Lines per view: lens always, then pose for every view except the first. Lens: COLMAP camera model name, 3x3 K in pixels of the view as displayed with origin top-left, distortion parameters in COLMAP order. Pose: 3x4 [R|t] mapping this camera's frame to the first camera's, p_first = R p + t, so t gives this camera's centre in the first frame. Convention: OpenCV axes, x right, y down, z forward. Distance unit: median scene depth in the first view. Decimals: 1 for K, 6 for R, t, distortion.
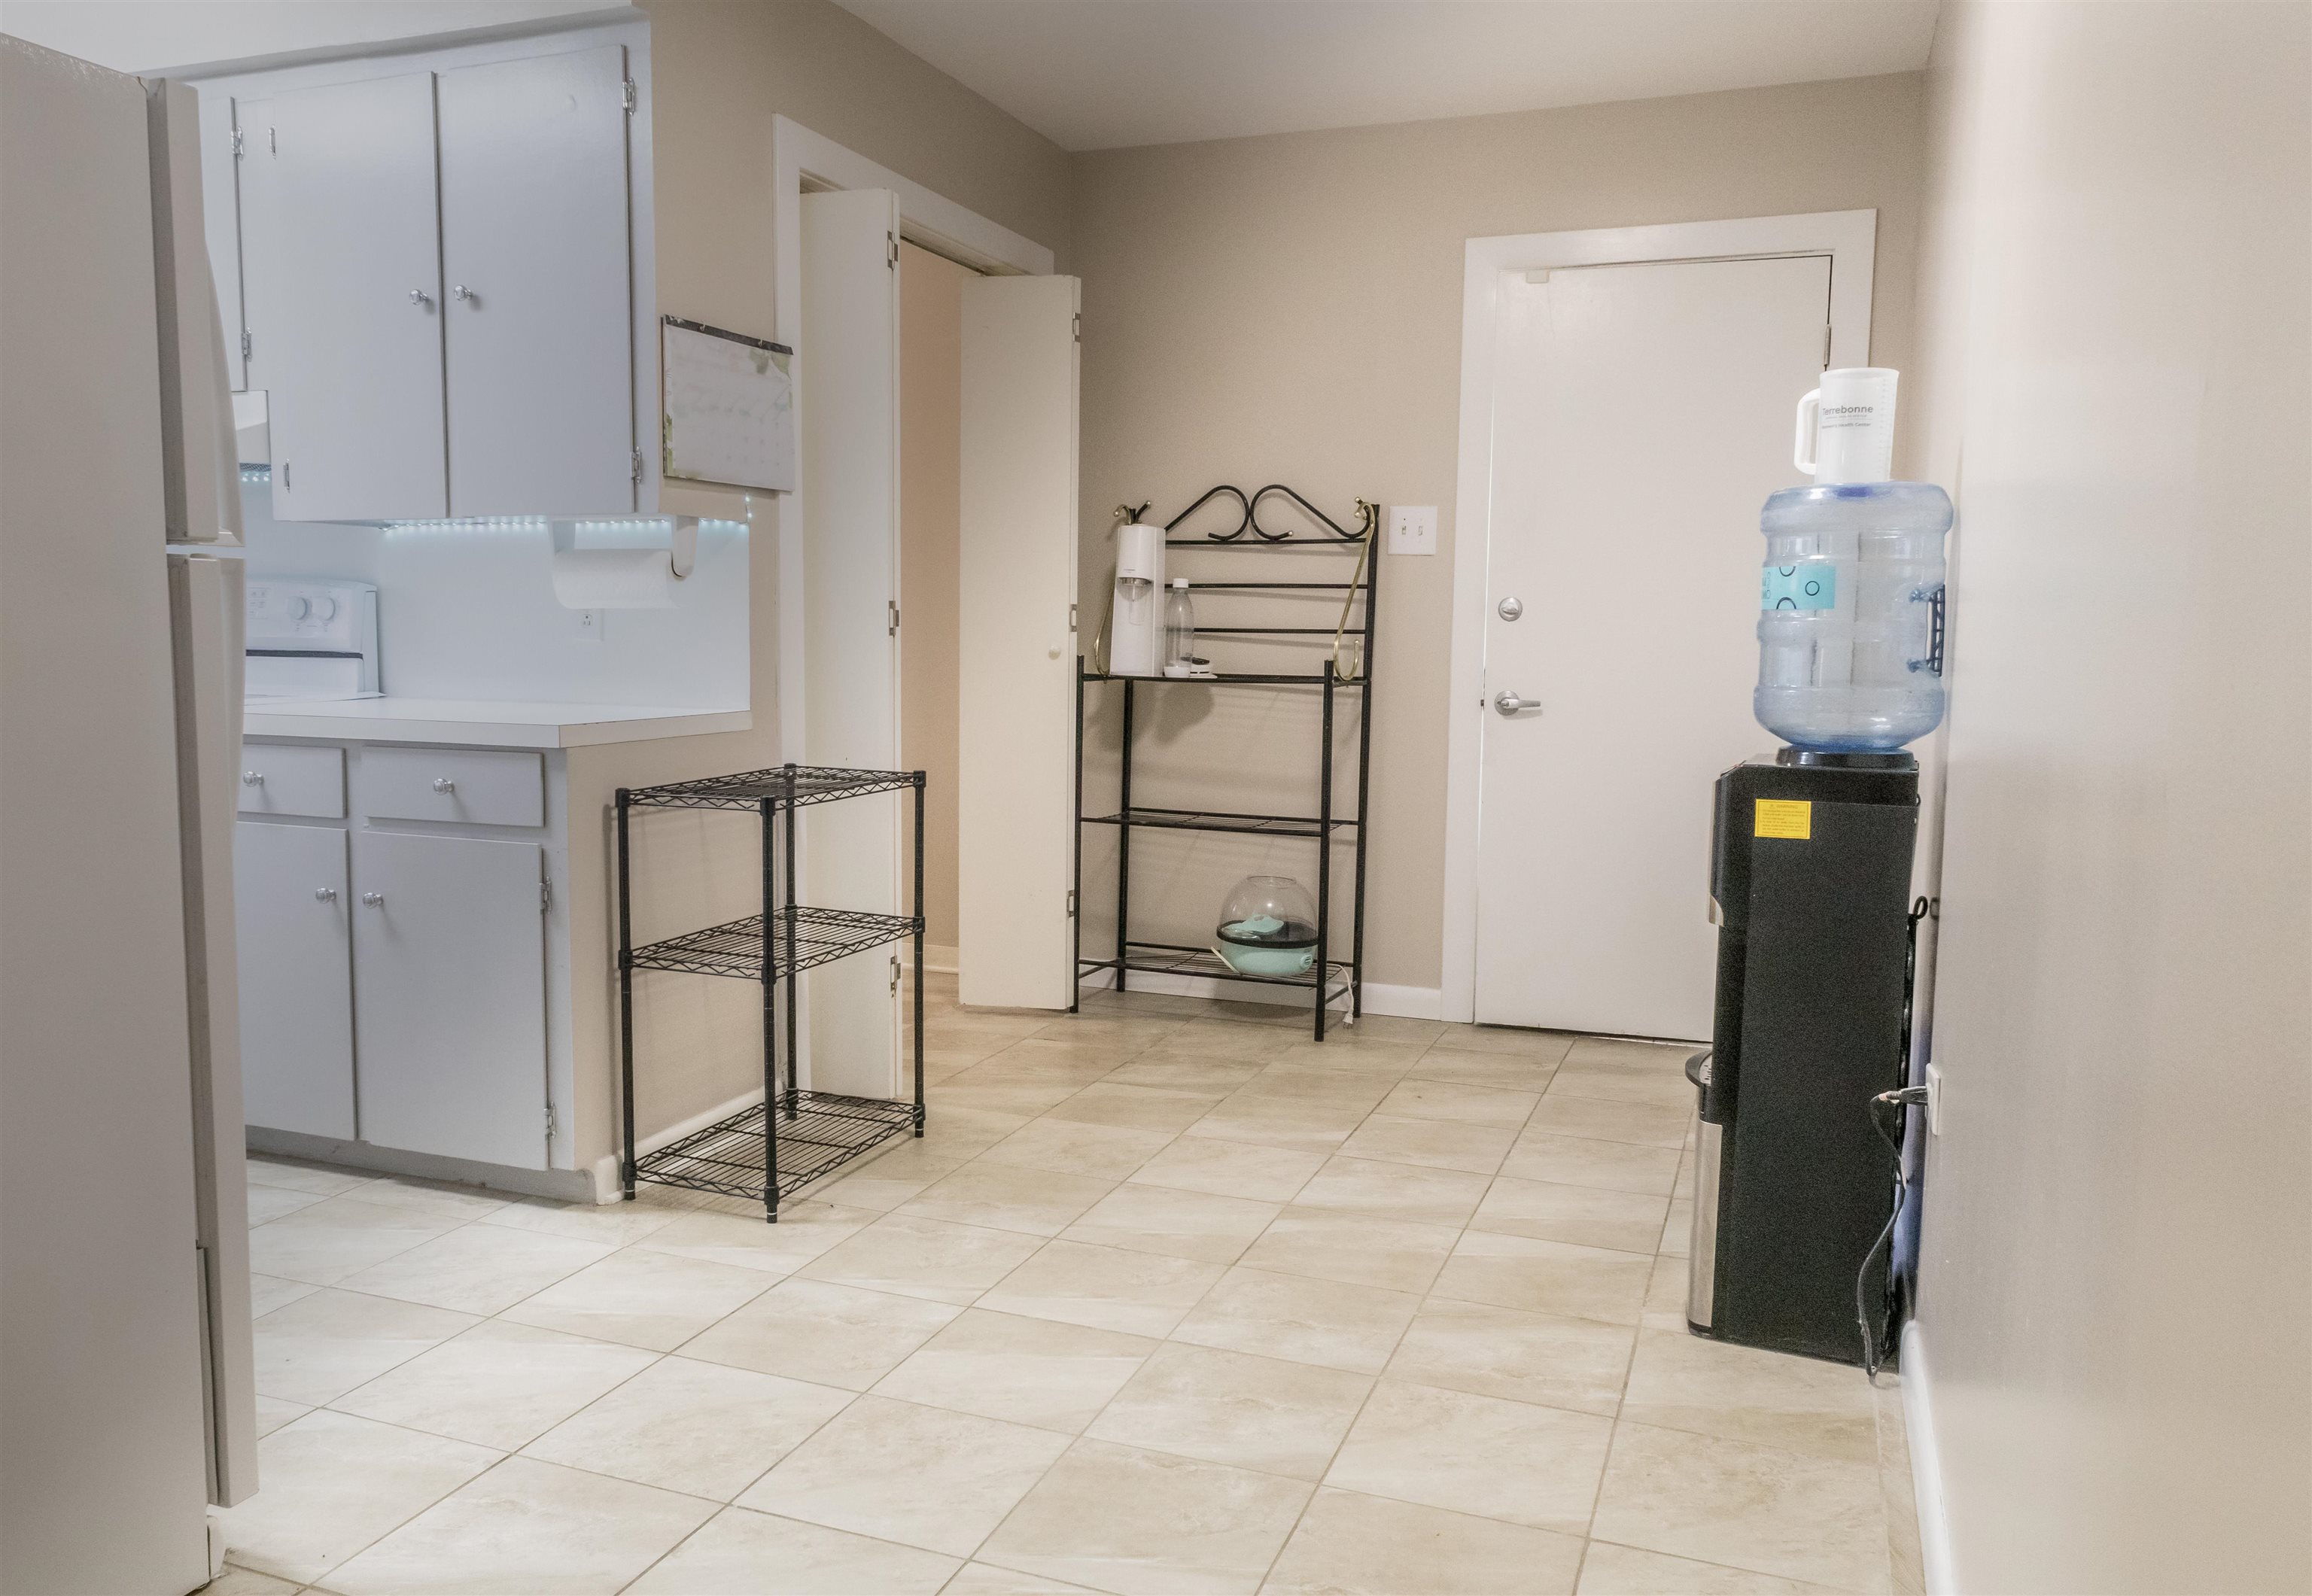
lens RADIAL K [[1716.5, 0, 1156.8], [0, 1716.5, 801.5], [0, 0, 1]] dist [0.001350, -0.000014]
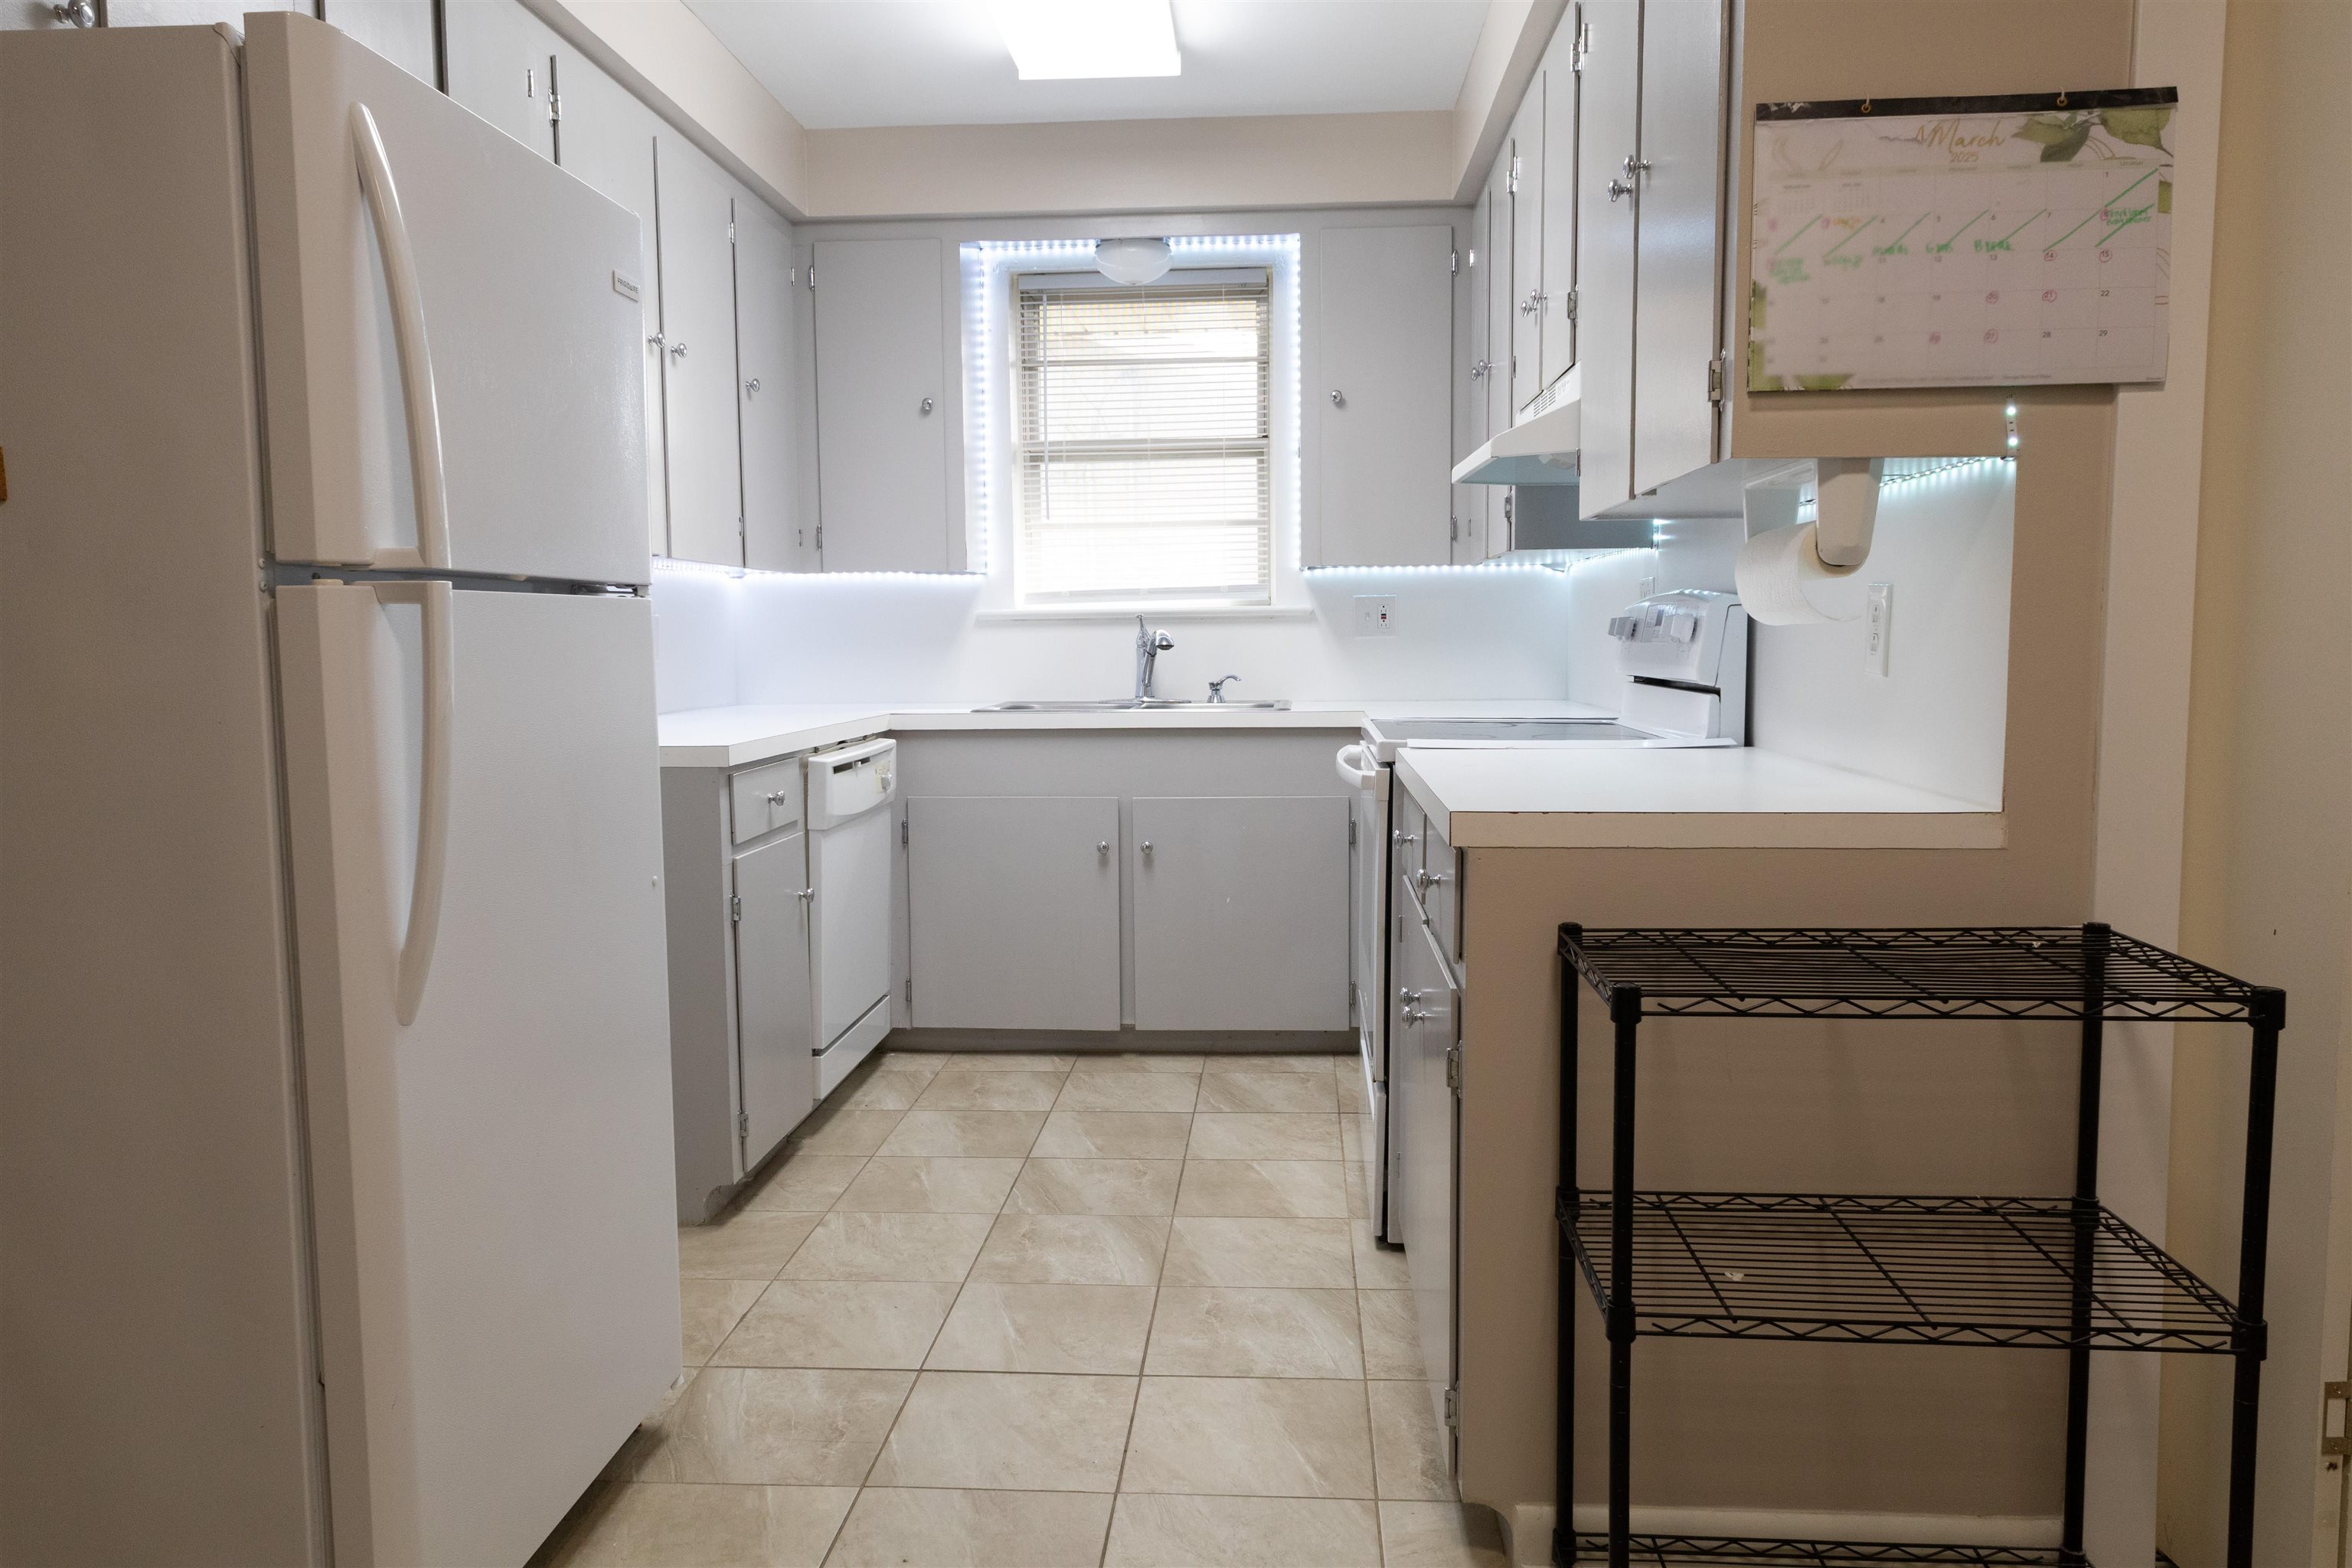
lens RADIAL K [[1624.1, 0, 1177.0], [0, 1624.1, 775.2], [0, 0, 1]] dist [0.010861, 0.002194]
pose [[0.291912, 0.072392, -0.953702, 0.168826], [-0.092619, 0.994585, 0.047146, -0.065151], [0.951950, 0.074568, 0.297036, 0.615067]]
